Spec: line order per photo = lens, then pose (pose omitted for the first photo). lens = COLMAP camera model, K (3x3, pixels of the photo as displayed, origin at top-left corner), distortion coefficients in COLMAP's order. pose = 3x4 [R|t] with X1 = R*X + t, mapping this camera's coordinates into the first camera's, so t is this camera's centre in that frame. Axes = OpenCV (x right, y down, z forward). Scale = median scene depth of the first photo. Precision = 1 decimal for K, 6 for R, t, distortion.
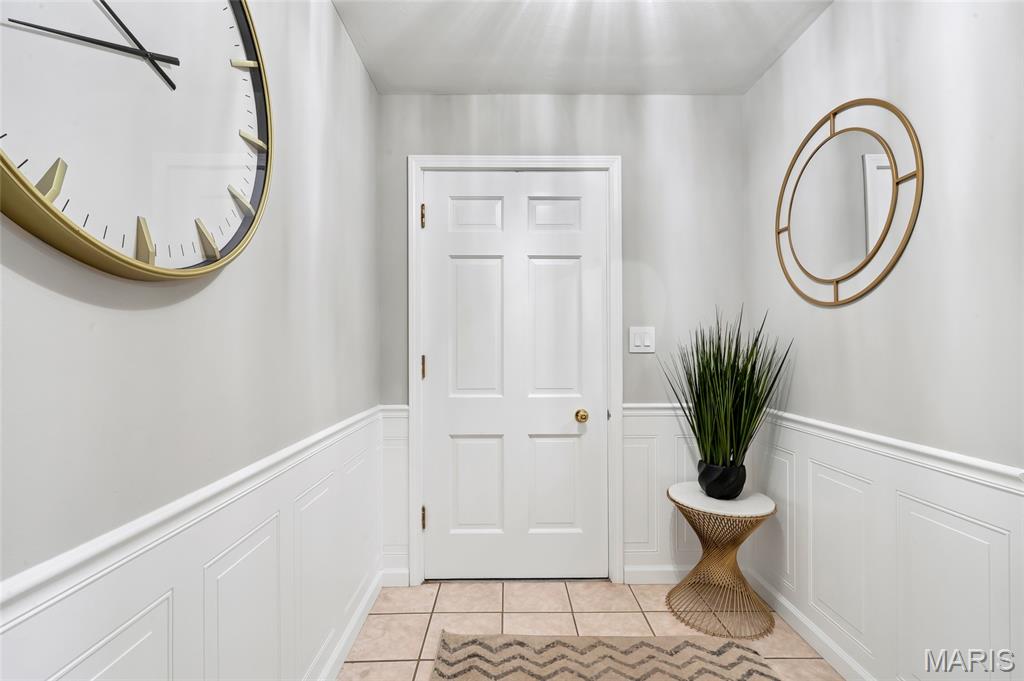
lens RADIAL K [[470.6, 0, 510.7], [0, 470.6, 343.4], [0, 0, 1]] dist [0.000578, 0.001425]
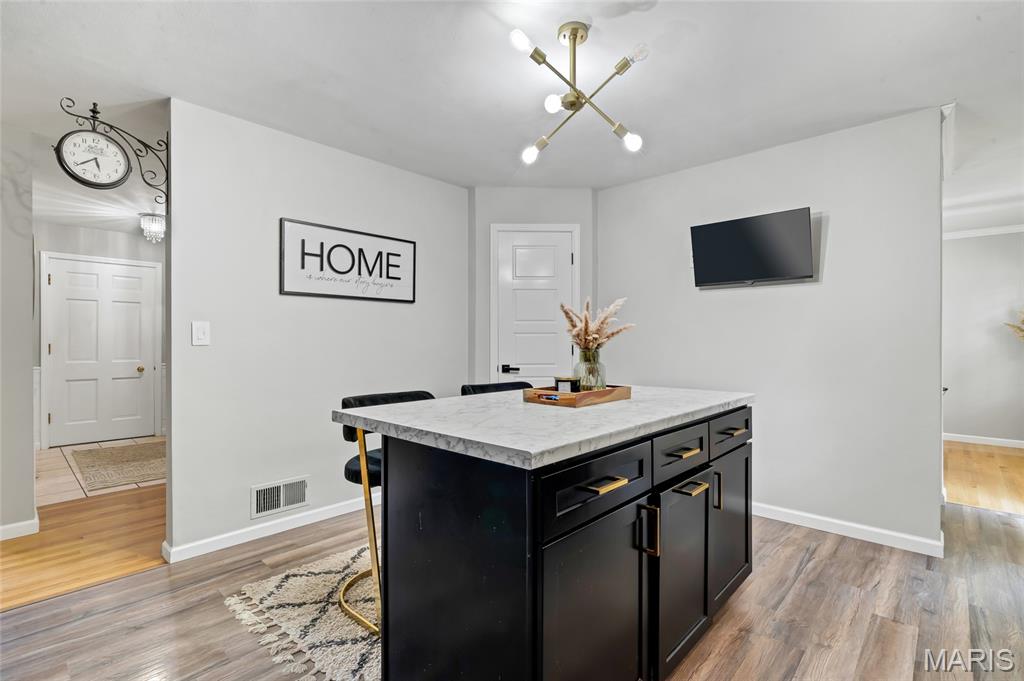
lens RADIAL K [[470.6, 0, 506.3], [0, 470.6, 338.7], [0, 0, 1]] dist [0.000578, 0.001425]
pose [[0.687645, 0.004273, 0.726034, -0.311026], [-0.008127, 0.999965, 0.001811, -0.019039], [-0.726002, -0.007146, 0.687656, -1.994438]]
